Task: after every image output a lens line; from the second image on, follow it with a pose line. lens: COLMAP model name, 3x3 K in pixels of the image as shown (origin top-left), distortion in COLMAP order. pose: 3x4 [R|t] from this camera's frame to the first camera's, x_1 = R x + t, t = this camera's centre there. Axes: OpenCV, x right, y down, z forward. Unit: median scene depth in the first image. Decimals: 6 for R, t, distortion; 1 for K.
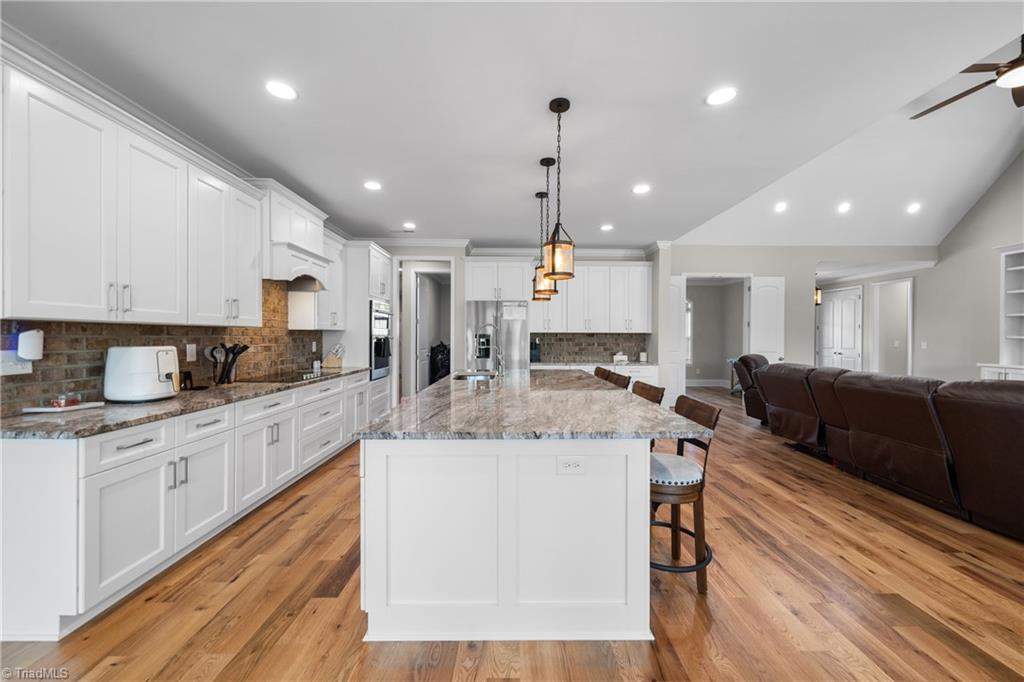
lens RADIAL K [[391.0, 0, 517.9], [0, 391.0, 340.2], [0, 0, 1]] dist [-0.000380, 0.001011]
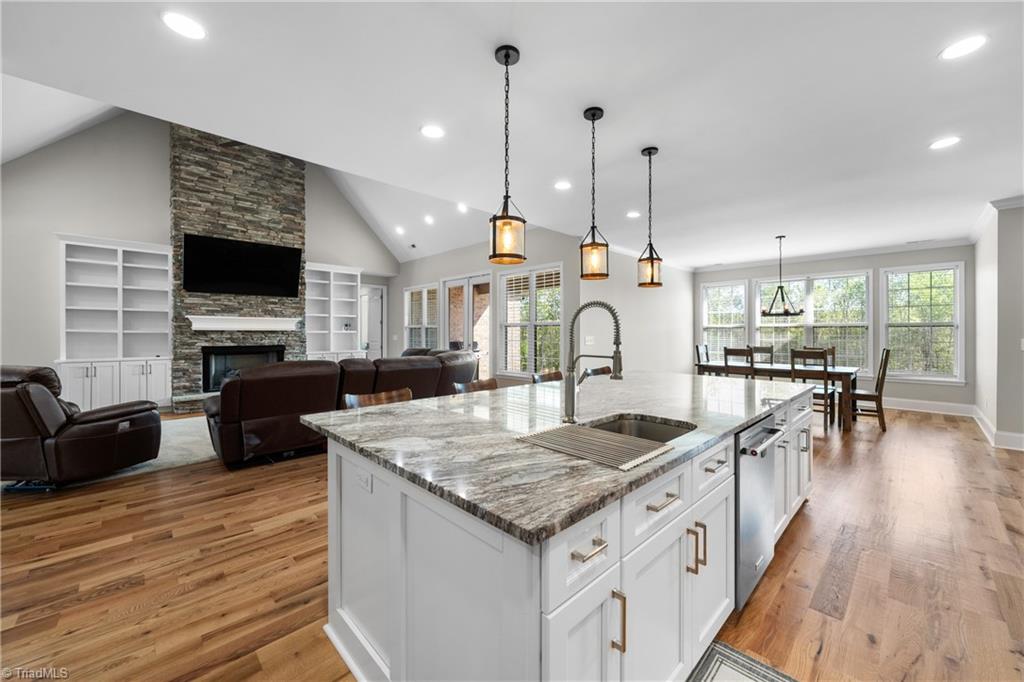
lens RADIAL K [[391.0, 0, 523.0], [0, 391.0, 333.3], [0, 0, 1]] dist [-0.000380, 0.001011]
pose [[-0.696082, -0.005429, 0.717942, -0.252362], [0.004170, 0.999924, 0.011604, -0.009155], [-0.717950, 0.011071, -0.696006, 1.081336]]
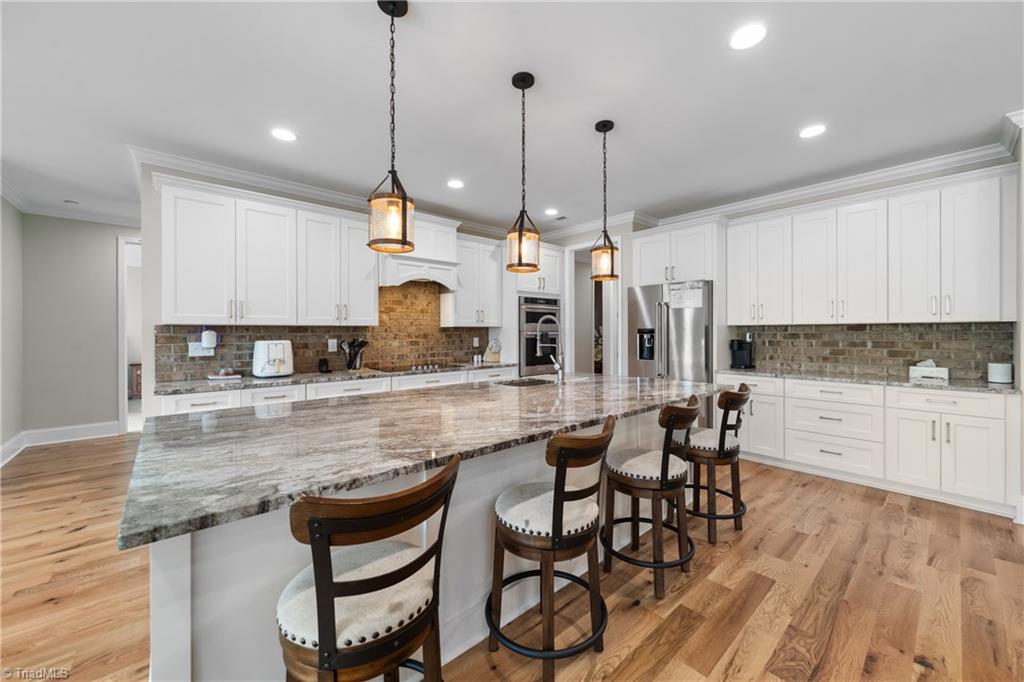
lens RADIAL K [[391.0, 0, 524.9], [0, 391.0, 331.7], [0, 0, 1]] dist [-0.000380, 0.001011]
pose [[0.659414, -0.005965, -0.751756, 0.388496], [-0.000724, 0.999963, -0.008569, -0.002871], [0.751780, 0.006194, 0.659385, 0.355571]]
